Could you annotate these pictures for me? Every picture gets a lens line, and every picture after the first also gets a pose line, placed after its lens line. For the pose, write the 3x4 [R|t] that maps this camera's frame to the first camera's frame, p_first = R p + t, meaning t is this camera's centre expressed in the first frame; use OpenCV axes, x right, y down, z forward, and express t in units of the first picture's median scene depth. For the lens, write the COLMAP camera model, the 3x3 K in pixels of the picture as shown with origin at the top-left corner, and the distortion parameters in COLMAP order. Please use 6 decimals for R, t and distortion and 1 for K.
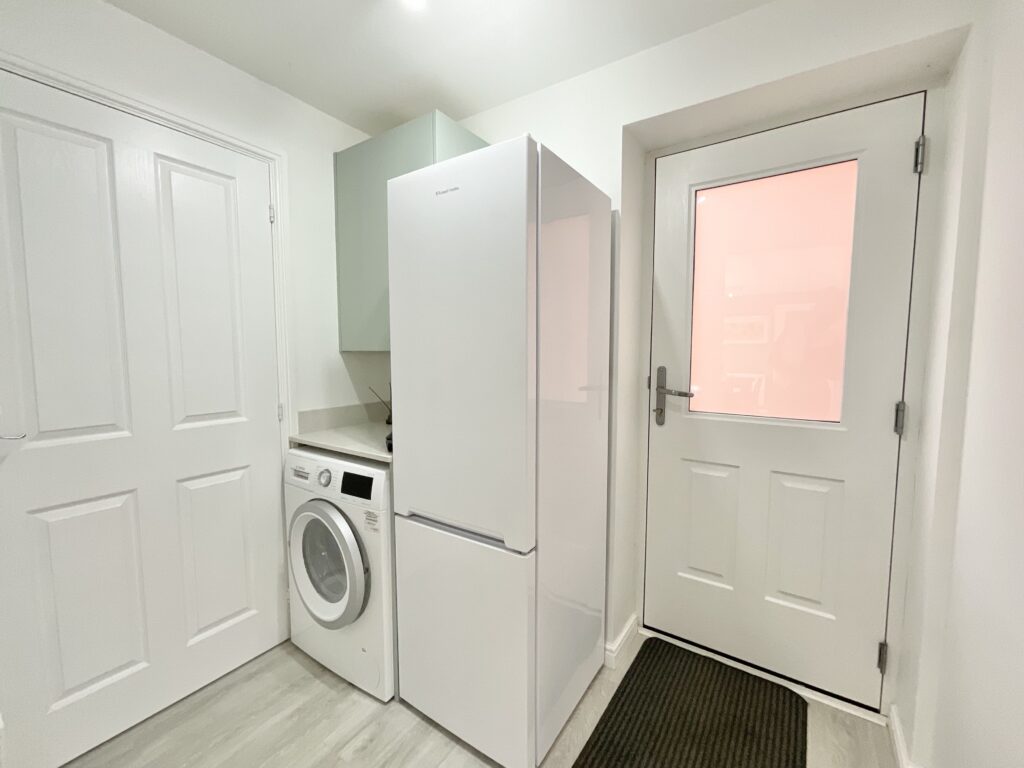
lens RADIAL K [[418.0, 0, 512.0], [0, 418.0, 384.0], [0, 0, 1]] dist [0.002255, -0.000251]
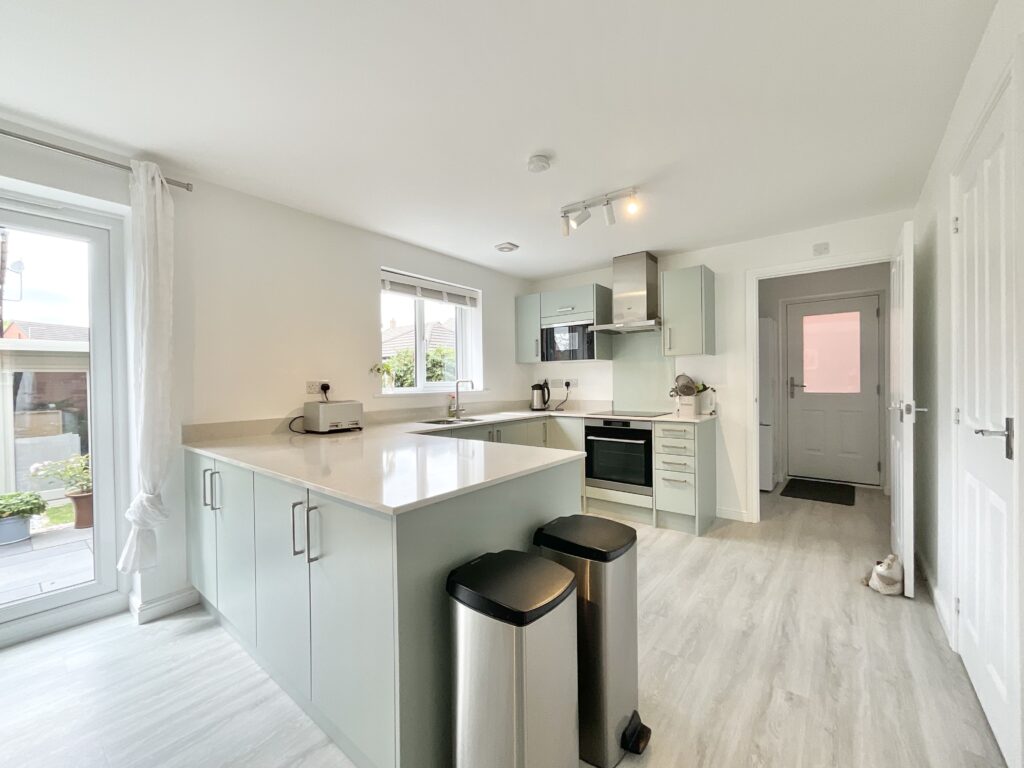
lens RADIAL K [[418.0, 0, 512.0], [0, 418.0, 384.0], [0, 0, 1]] dist [0.002255, -0.000251]
pose [[0.997880, -0.014533, -0.063441, -1.323036], [0.009759, 0.997141, -0.074927, 0.197548], [0.064349, 0.074149, 0.995169, -1.879739]]
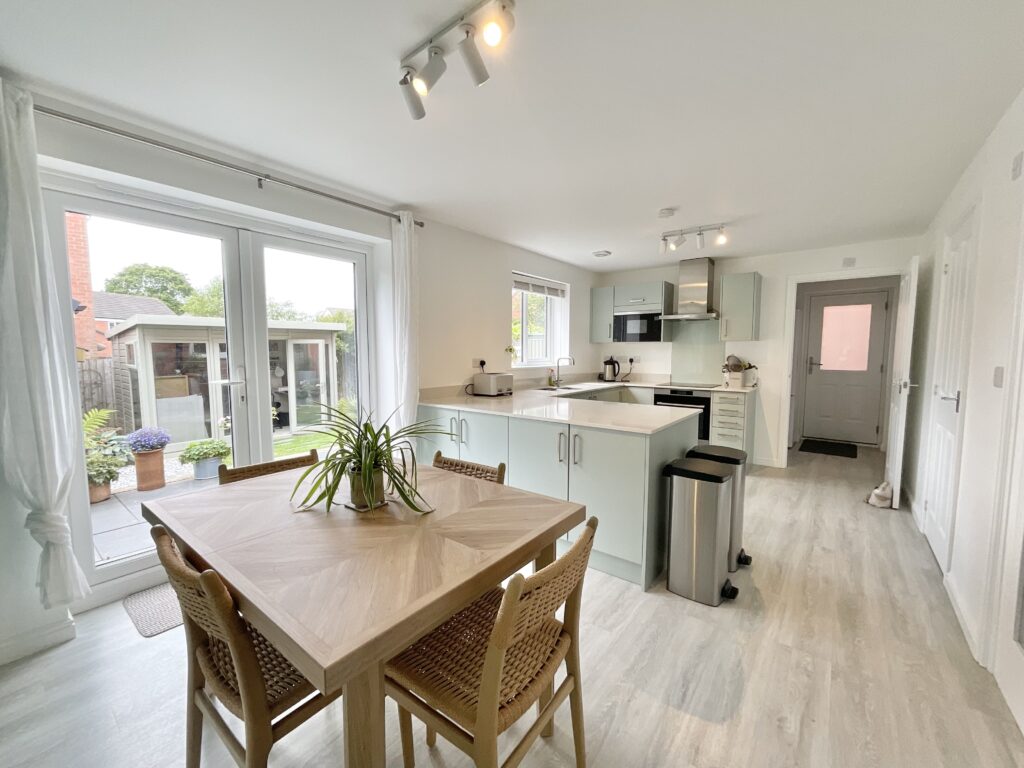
lens RADIAL K [[418.0, 0, 512.0], [0, 418.0, 384.0], [0, 0, 1]] dist [0.002255, -0.000251]
pose [[0.998247, 0.003698, -0.059063, -1.855349], [-0.003797, 0.999992, -0.001558, 0.196170], [0.059056, 0.001779, 0.998253, -2.512504]]
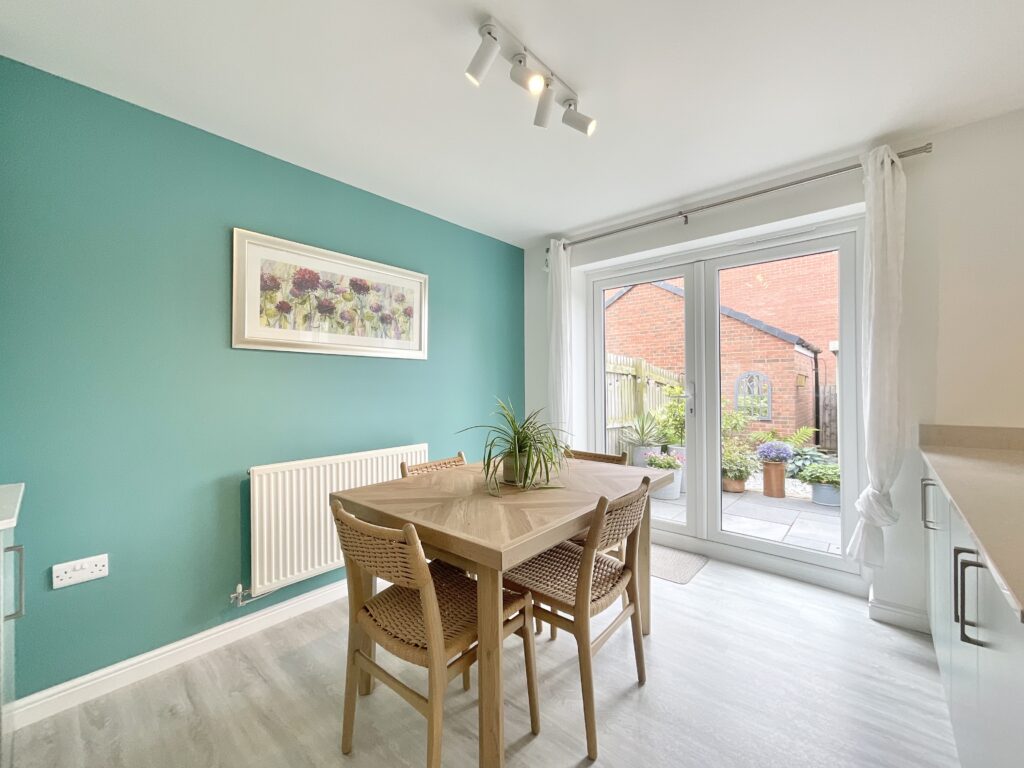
lens RADIAL K [[418.0, 0, 512.0], [0, 418.0, 384.0], [0, 0, 1]] dist [0.002255, -0.000251]
pose [[-0.117963, -0.001733, -0.993016, -1.166061], [-0.072566, 0.997340, 0.006879, 0.182446], [0.990363, 0.072871, -0.117775, -1.631817]]
